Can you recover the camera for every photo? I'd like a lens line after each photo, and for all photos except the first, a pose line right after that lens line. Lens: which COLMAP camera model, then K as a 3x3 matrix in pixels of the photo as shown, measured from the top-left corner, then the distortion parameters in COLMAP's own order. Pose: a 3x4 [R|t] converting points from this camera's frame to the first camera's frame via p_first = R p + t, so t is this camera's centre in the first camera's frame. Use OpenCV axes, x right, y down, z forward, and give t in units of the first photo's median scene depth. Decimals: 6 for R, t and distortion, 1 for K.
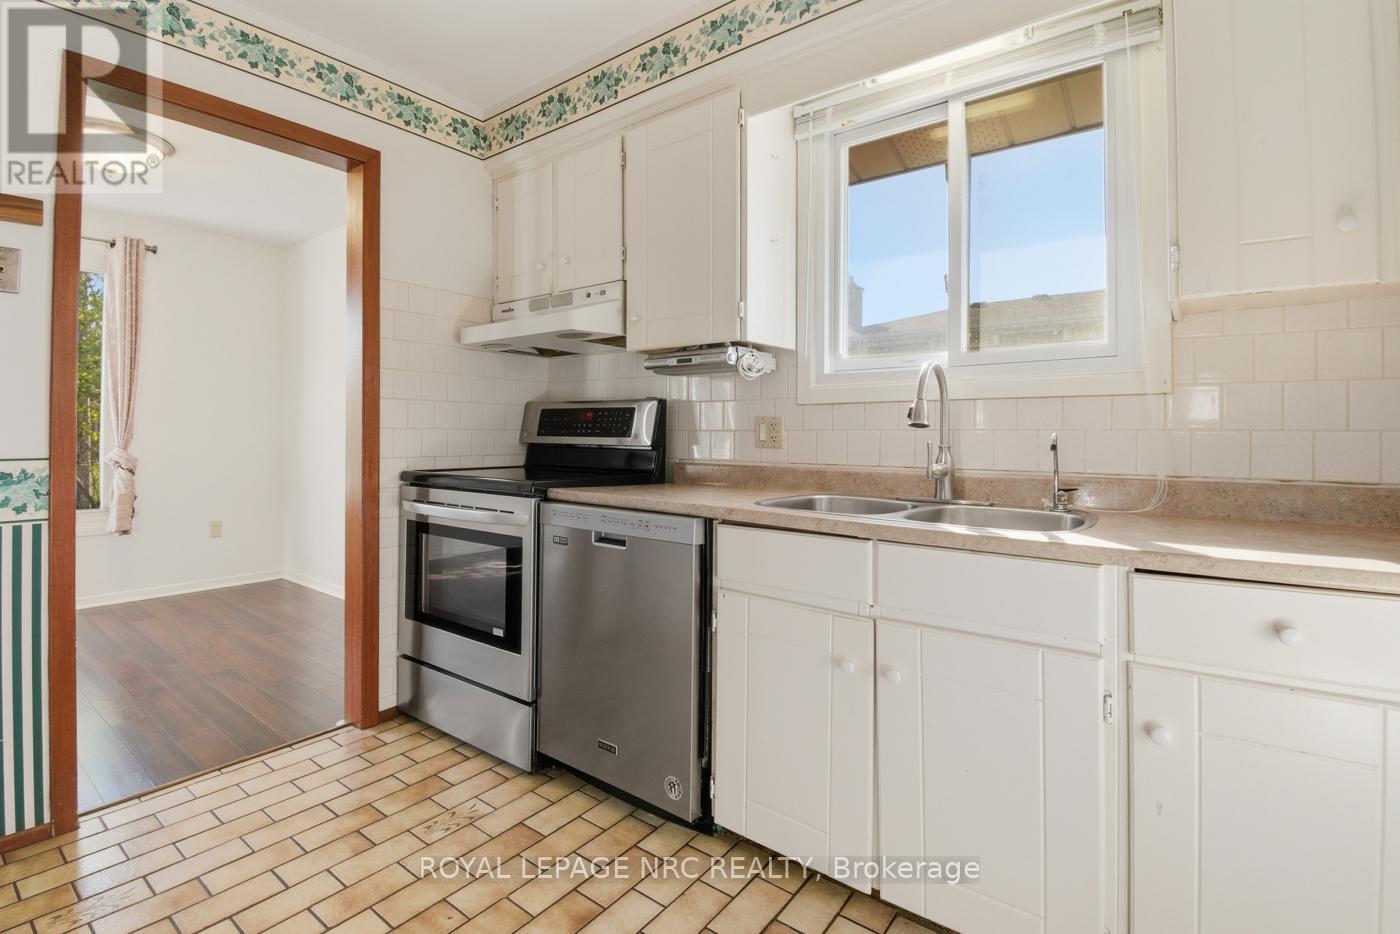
lens RADIAL K [[672.1, 0, 698.5], [0, 672.1, 455.3], [0, 0, 1]] dist [0.025908, -0.029843]
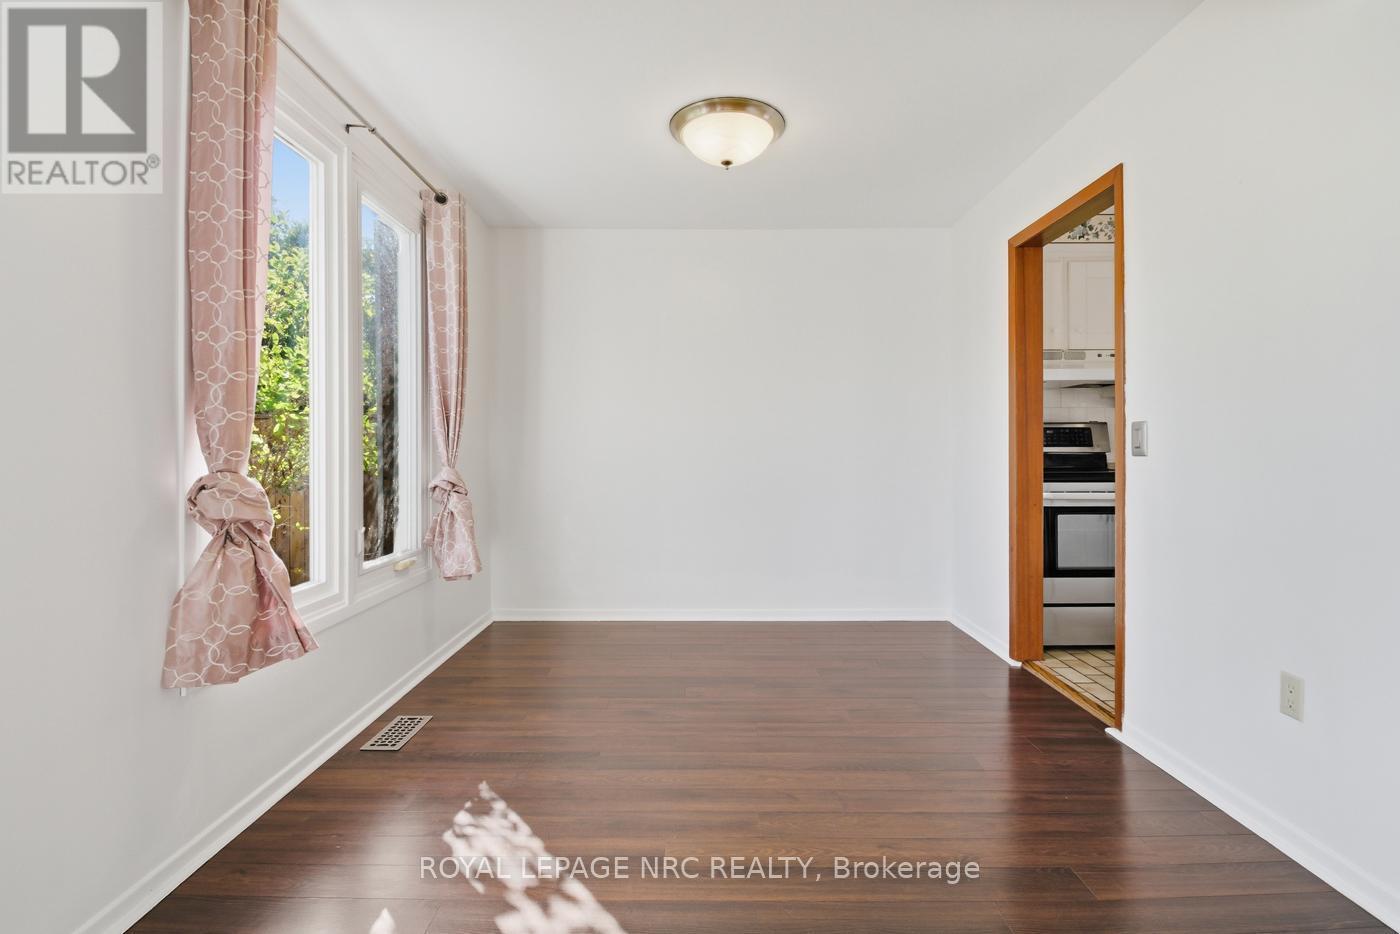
lens RADIAL K [[653.6, 0, 705.4], [0, 653.6, 465.1], [0, 0, 1]] dist [0.020631, -0.028315]
pose [[0.792779, -0.018005, 0.609244, -1.801378], [0.020962, 0.999778, 0.002269, -0.007138], [-0.609149, 0.010972, 0.792980, 0.353592]]
